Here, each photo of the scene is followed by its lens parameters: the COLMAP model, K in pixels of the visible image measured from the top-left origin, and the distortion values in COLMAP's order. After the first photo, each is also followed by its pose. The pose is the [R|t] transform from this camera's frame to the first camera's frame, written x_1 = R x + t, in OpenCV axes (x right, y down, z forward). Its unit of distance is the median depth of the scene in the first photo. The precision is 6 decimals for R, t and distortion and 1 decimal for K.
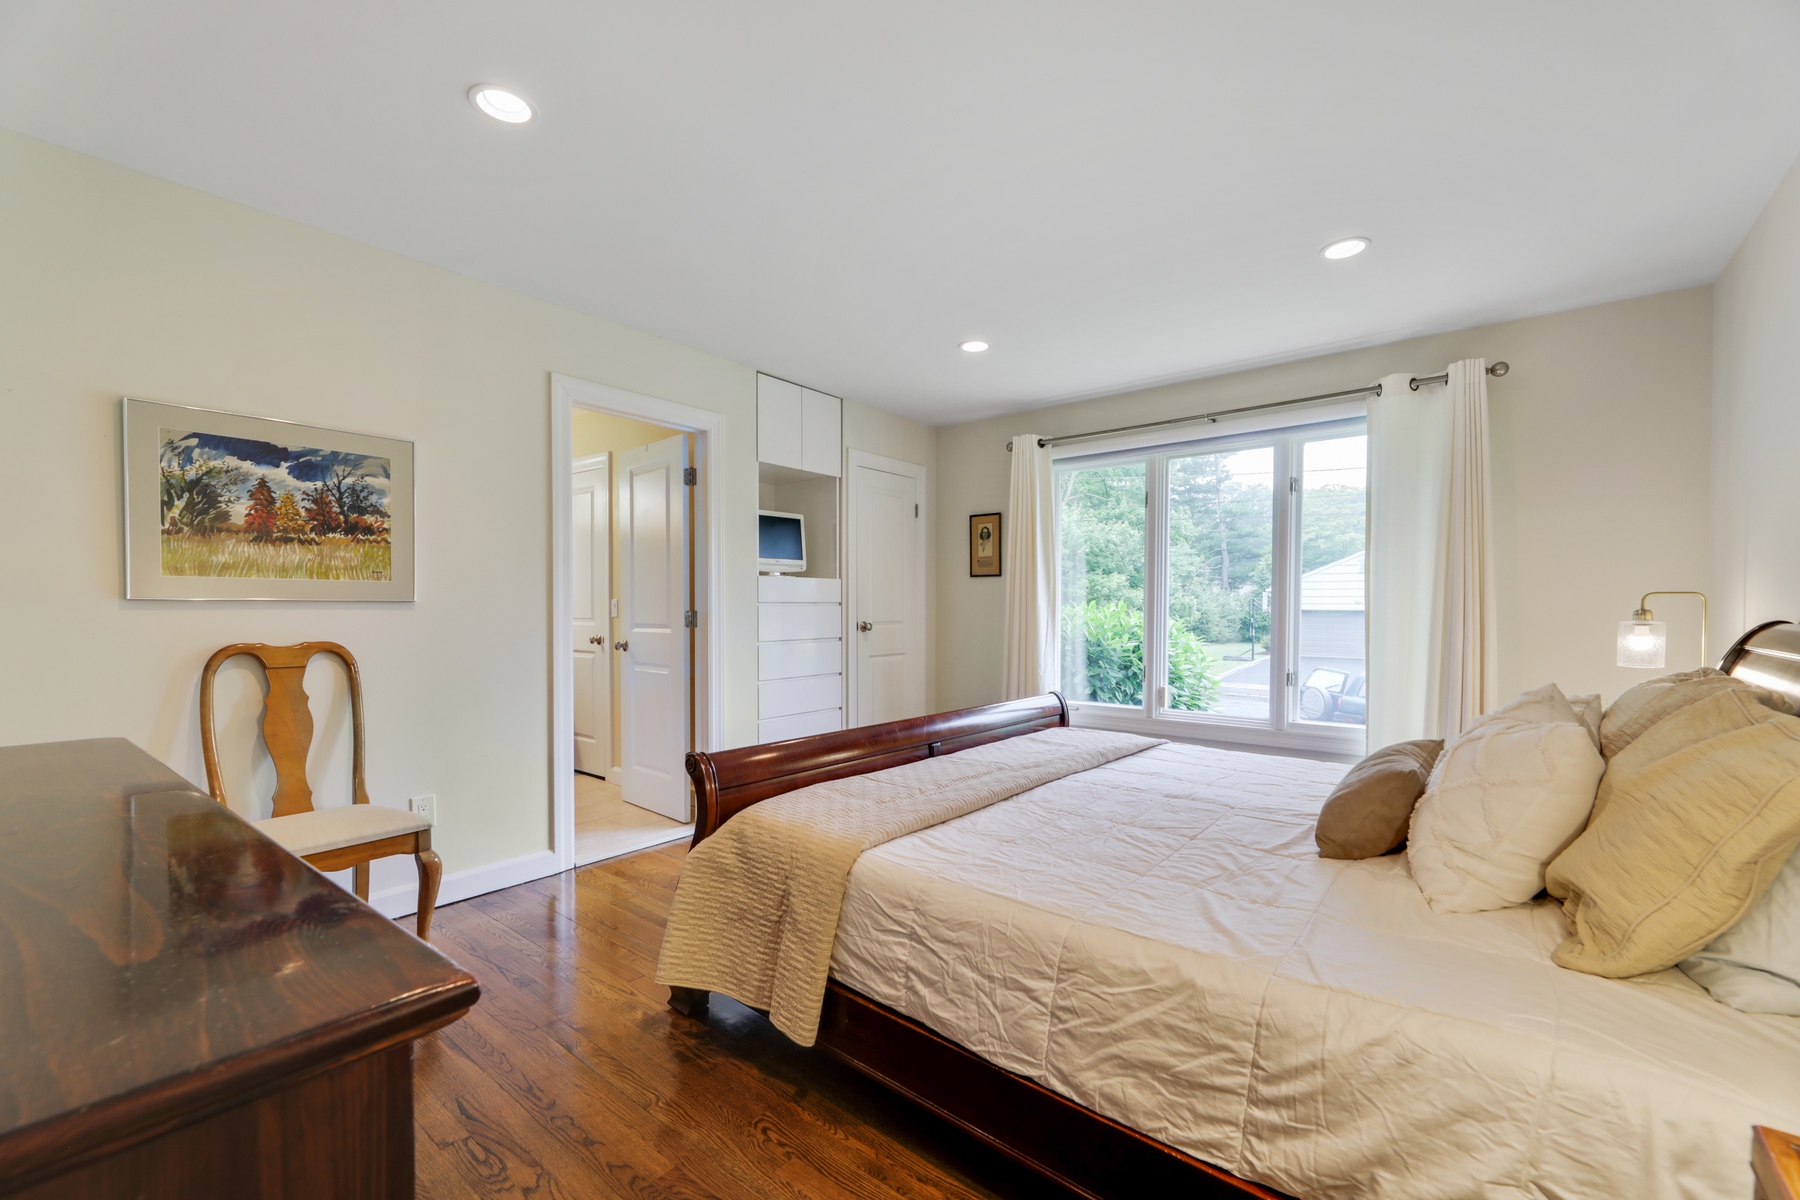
lens RADIAL K [[726.6, 0, 895.9], [0, 726.6, 614.3], [0, 0, 1]] dist [-0.001688, -0.000649]
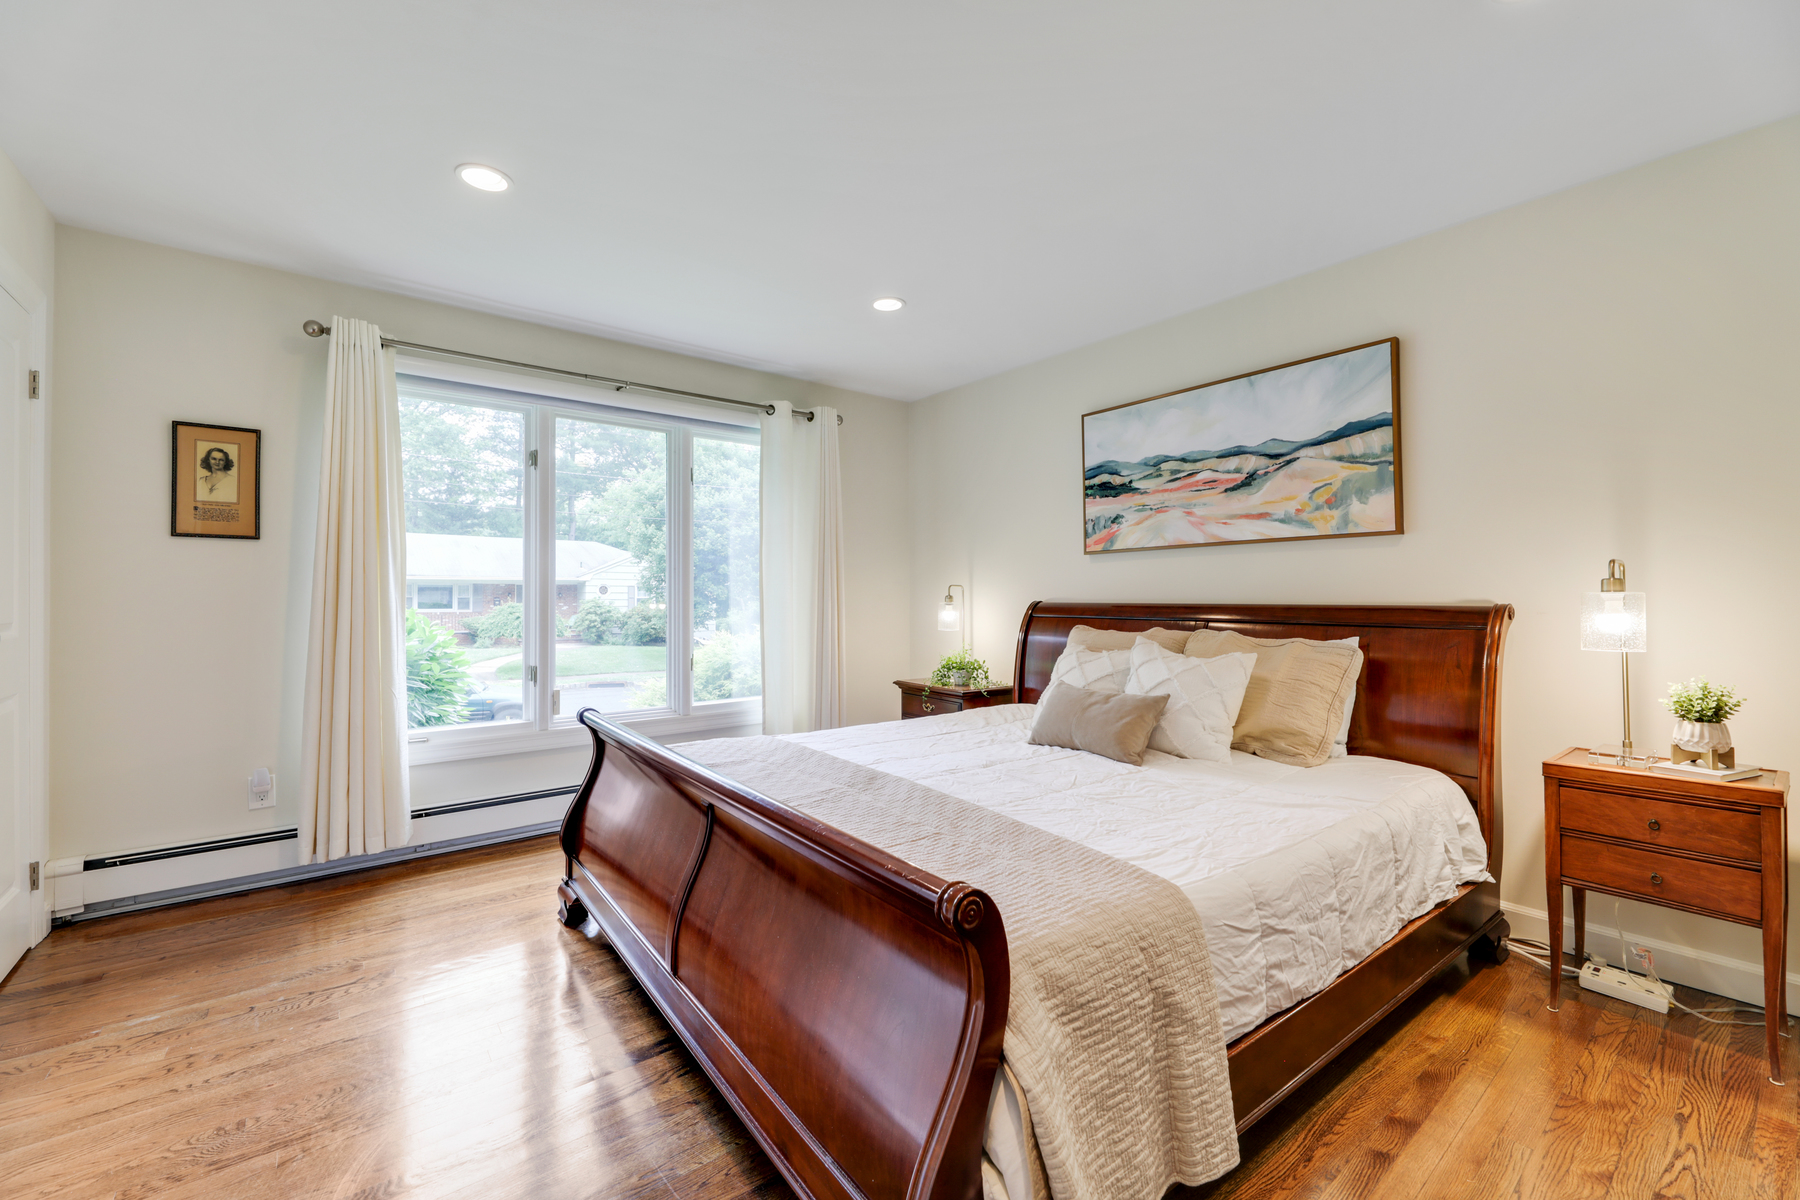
lens RADIAL K [[729.8, 0, 901.6], [0, 729.8, 585.1], [0, 0, 1]] dist [-0.003789, -0.001218]
pose [[0.224016, 0.014135, 0.974483, -0.353028], [0.008631, 0.999827, -0.016487, -0.002029], [-0.974547, 0.012105, 0.223855, 0.426913]]
